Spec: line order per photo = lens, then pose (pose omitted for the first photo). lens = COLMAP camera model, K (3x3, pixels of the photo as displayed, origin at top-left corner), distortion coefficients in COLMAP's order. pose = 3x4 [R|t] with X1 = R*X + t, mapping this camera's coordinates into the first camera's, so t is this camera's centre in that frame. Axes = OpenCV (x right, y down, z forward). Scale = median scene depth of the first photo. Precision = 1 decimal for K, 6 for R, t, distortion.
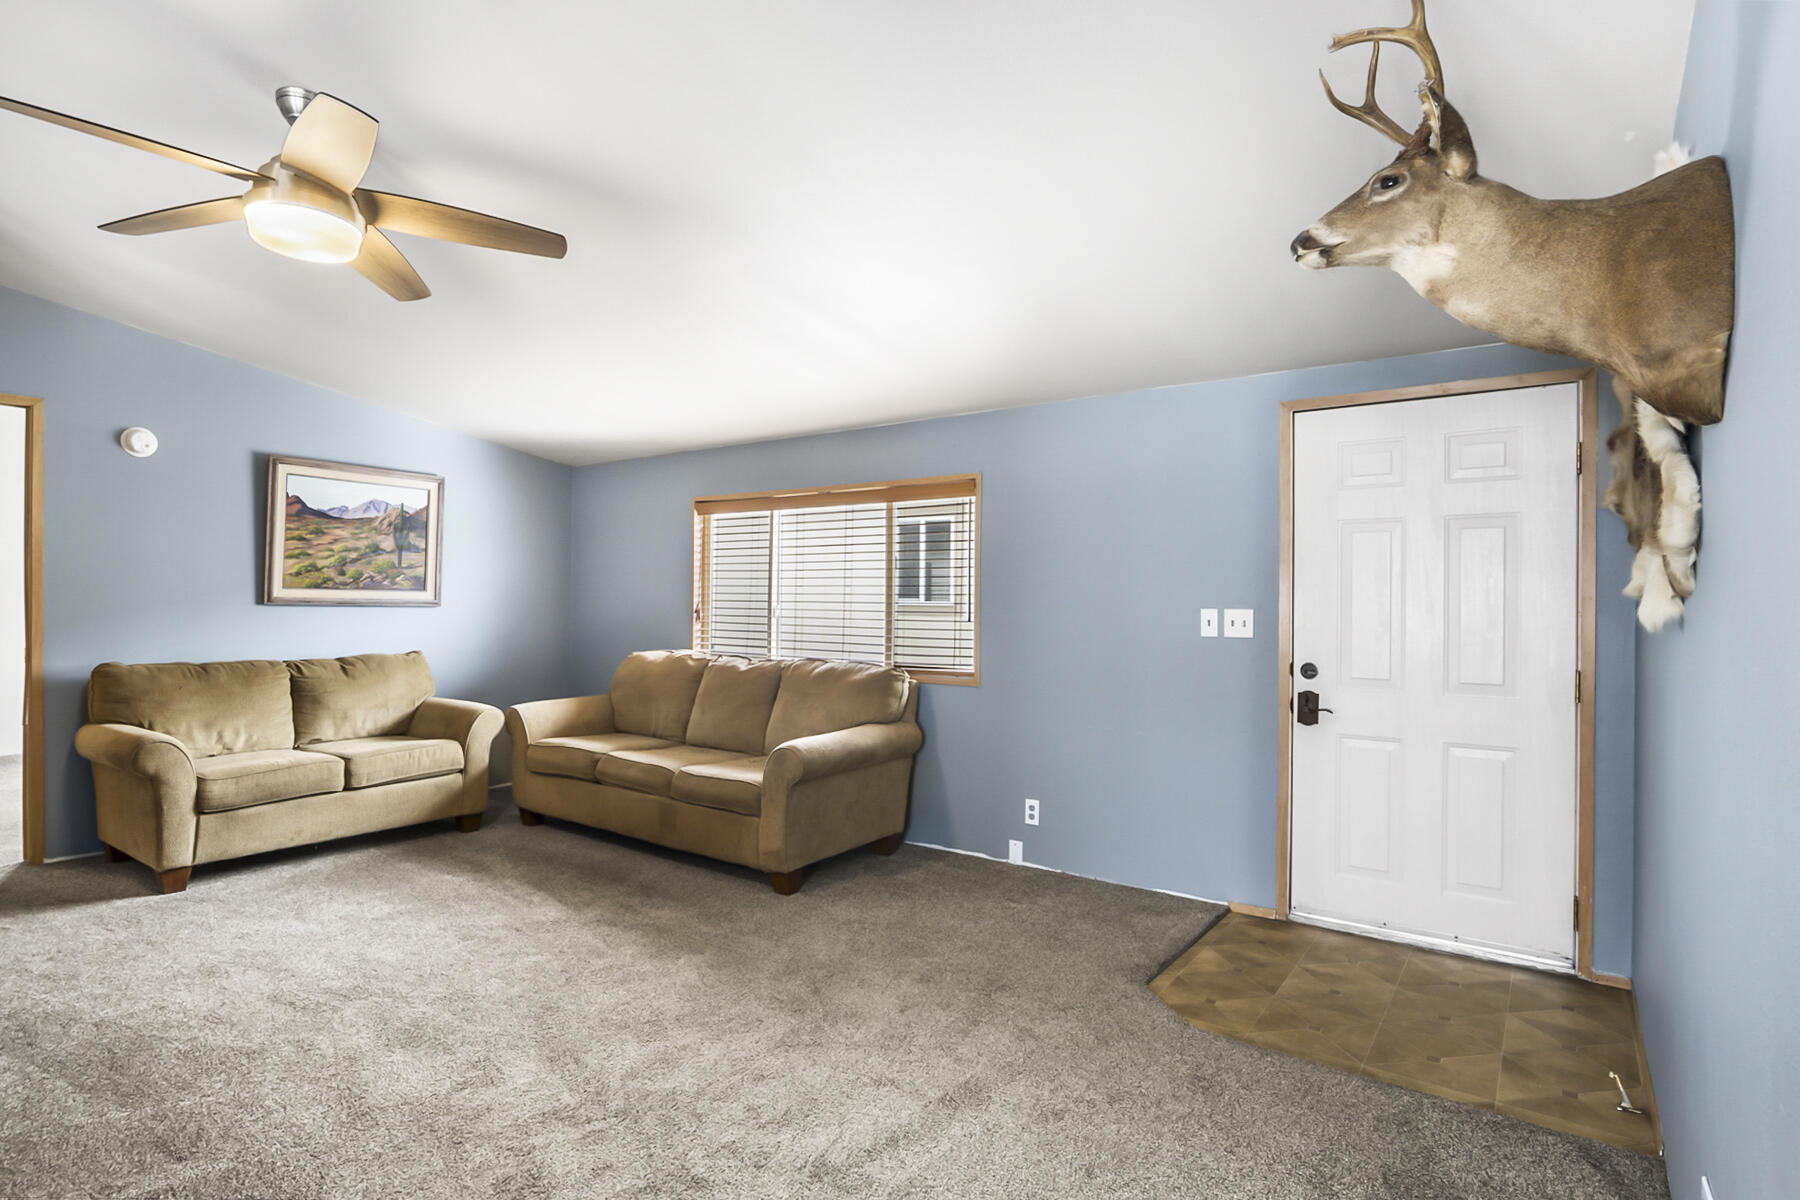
lens RADIAL K [[910.3, 0, 897.6], [0, 910.3, 601.1], [0, 0, 1]] dist [-0.003209, 0.000816]
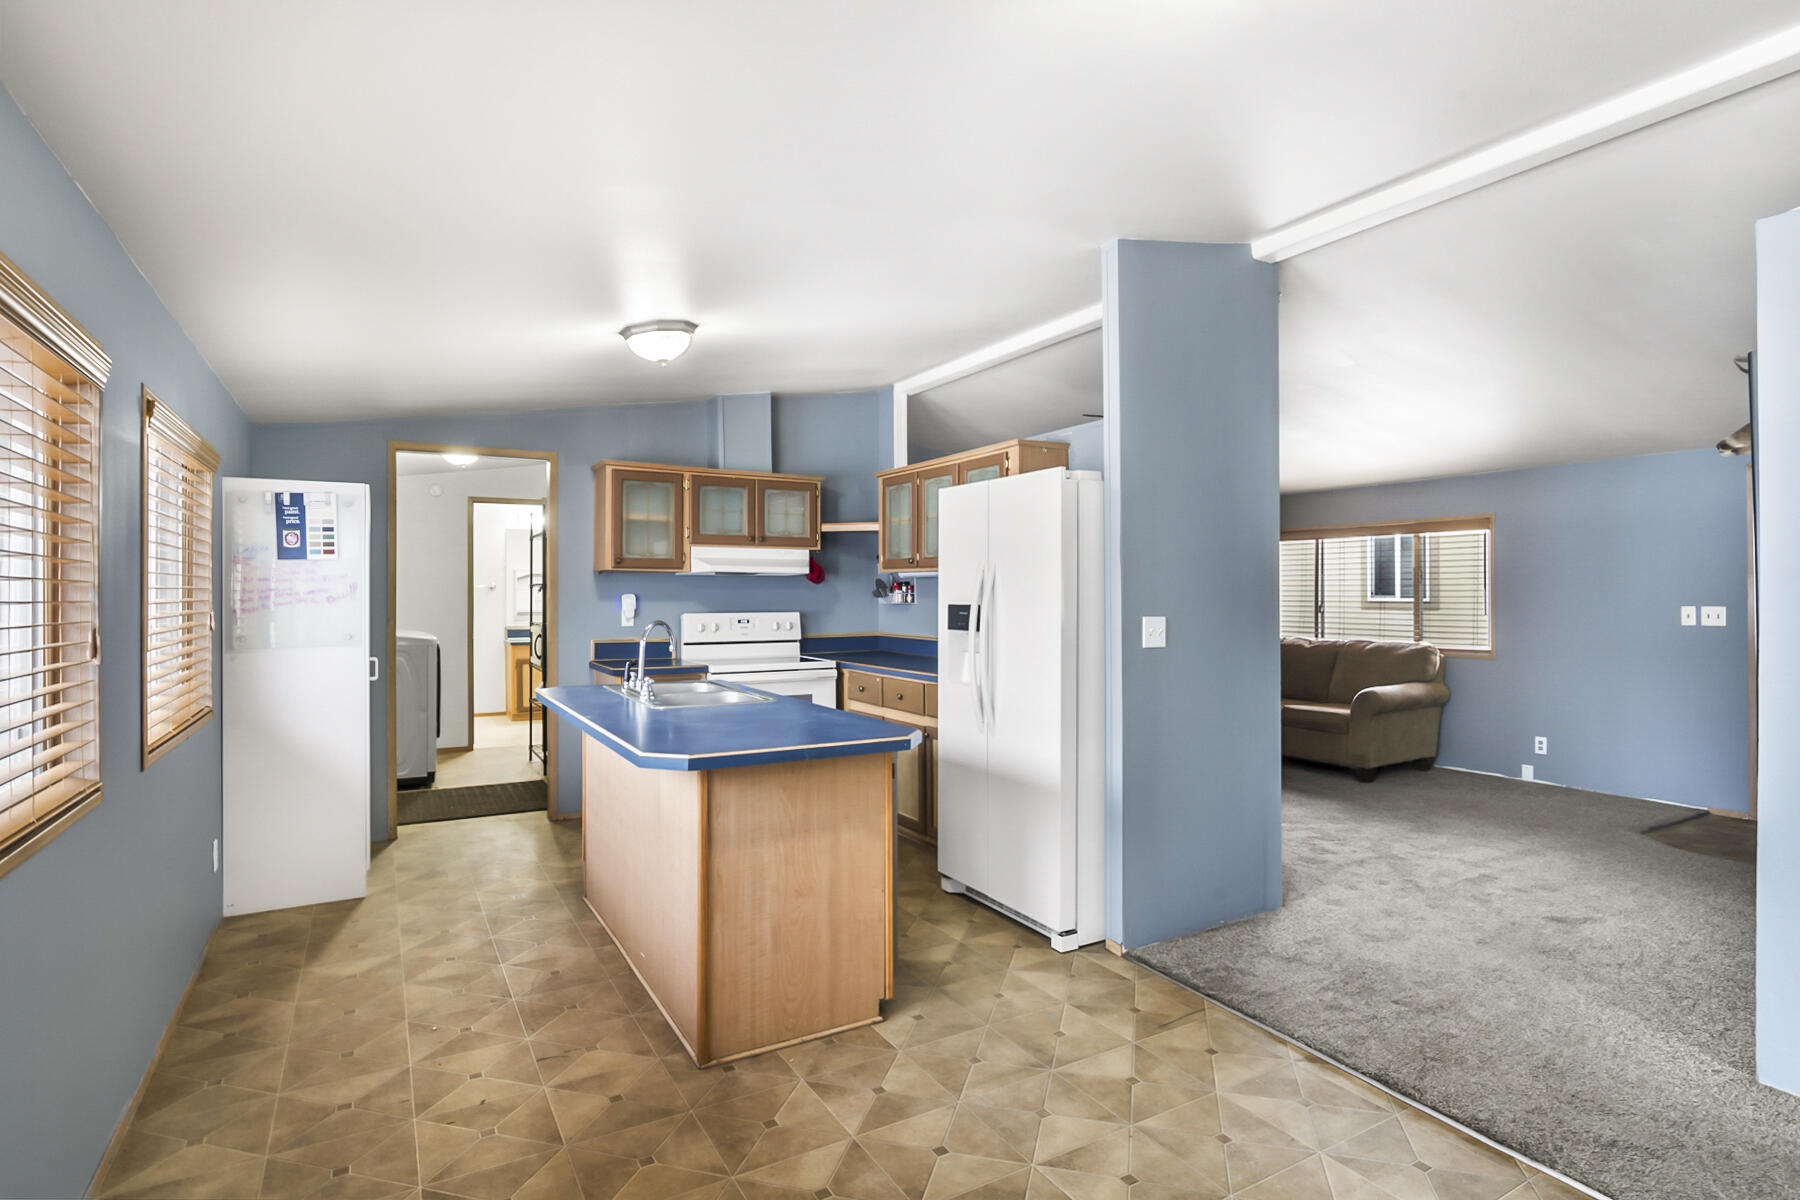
lens RADIAL K [[910.3, 0, 905.8], [0, 910.3, 588.1], [0, 0, 1]] dist [-0.003209, 0.000816]
pose [[0.920130, -0.014353, -0.391350, -0.216401], [0.011182, 0.999884, -0.010382, -0.017599], [0.391454, 0.005177, 0.920183, -0.747218]]
